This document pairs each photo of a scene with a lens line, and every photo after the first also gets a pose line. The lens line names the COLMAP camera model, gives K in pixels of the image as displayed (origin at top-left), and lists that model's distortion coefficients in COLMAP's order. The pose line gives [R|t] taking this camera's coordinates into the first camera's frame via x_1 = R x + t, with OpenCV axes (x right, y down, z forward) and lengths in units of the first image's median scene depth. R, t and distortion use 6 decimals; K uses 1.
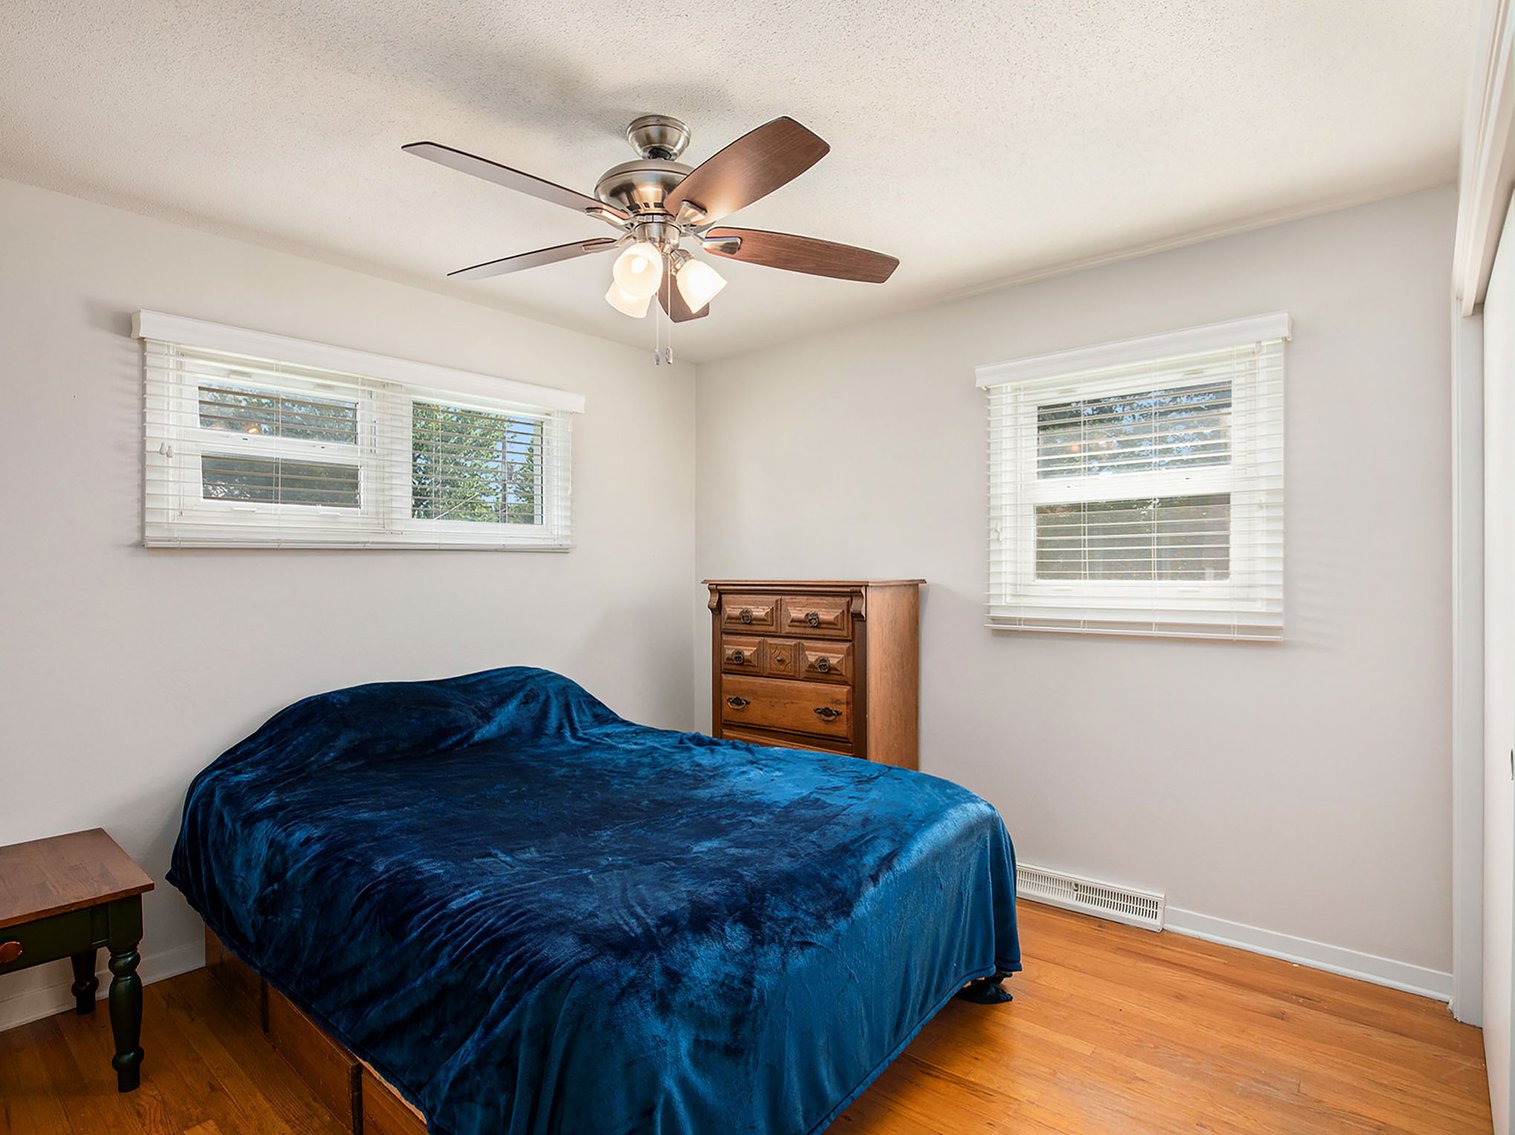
lens RADIAL K [[787.2, 0, 756.6], [0, 787.2, 567.9], [0, 0, 1]] dist [-0.028686, -0.001096]
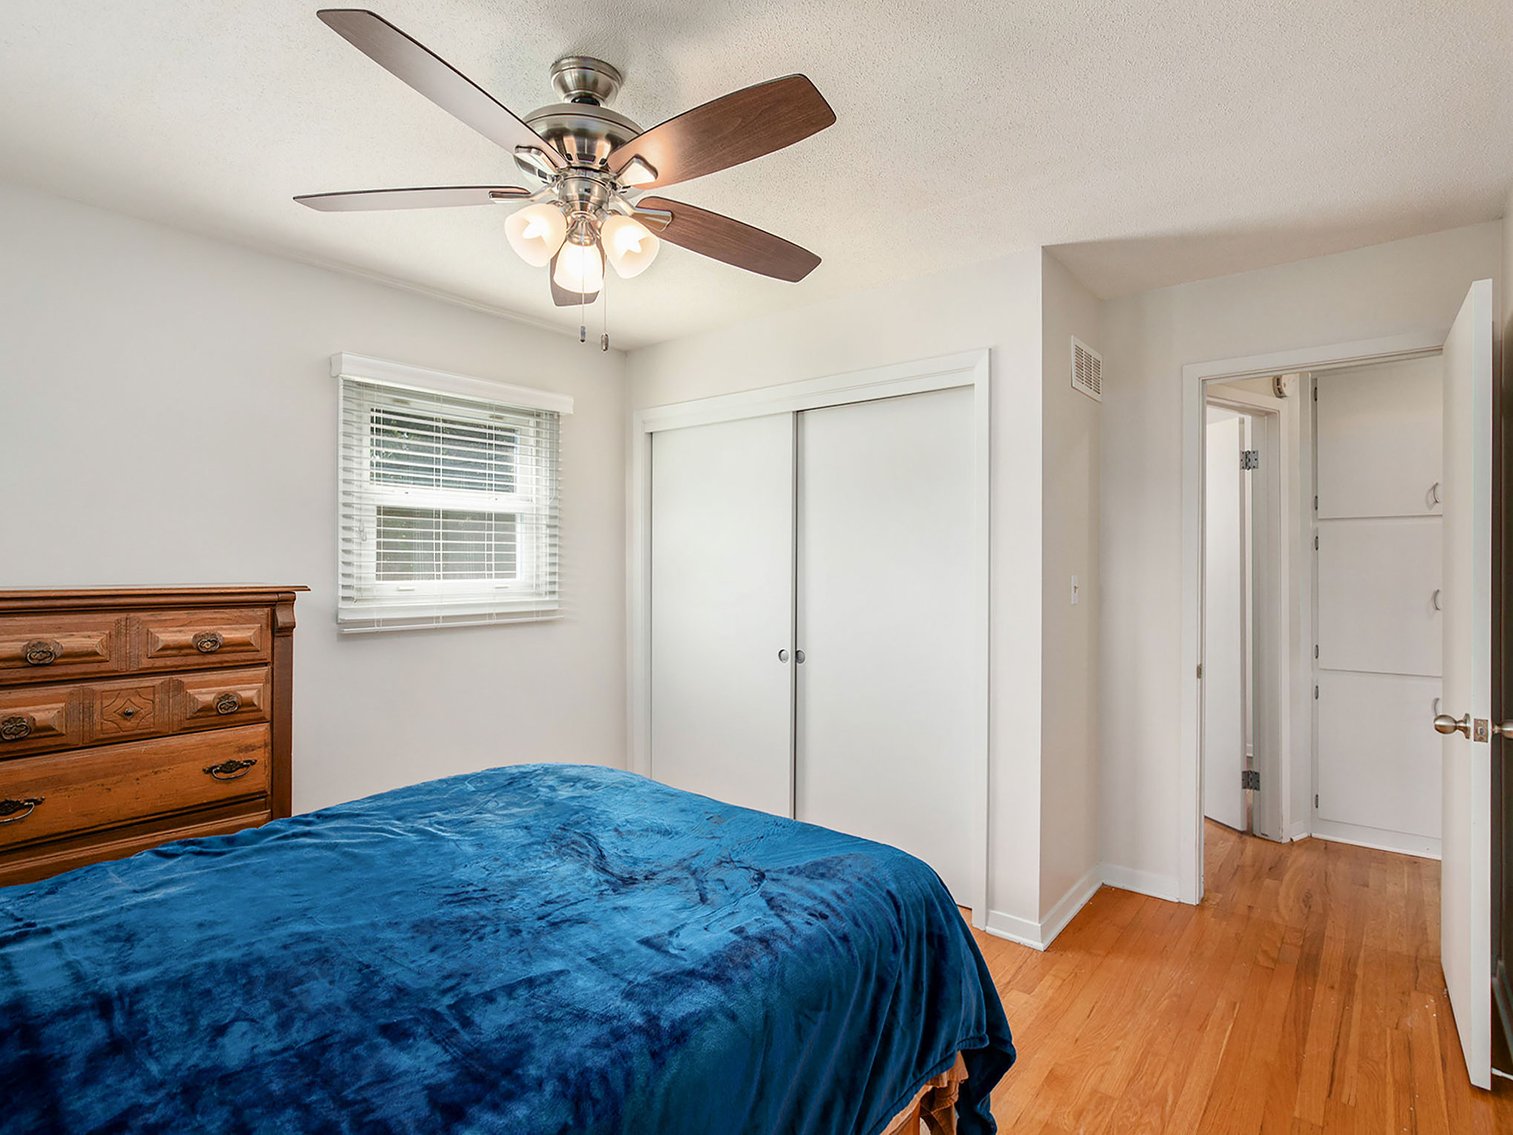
lens RADIAL K [[786.1, 0, 756.8], [0, 786.1, 567.1], [0, 0, 1]] dist [-0.028686, -0.001096]
pose [[-0.045543, 0.000378, 0.998962, -0.659344], [-0.007658, 0.999970, -0.000727, -0.005281], [-0.998933, -0.007683, -0.045539, 0.552782]]
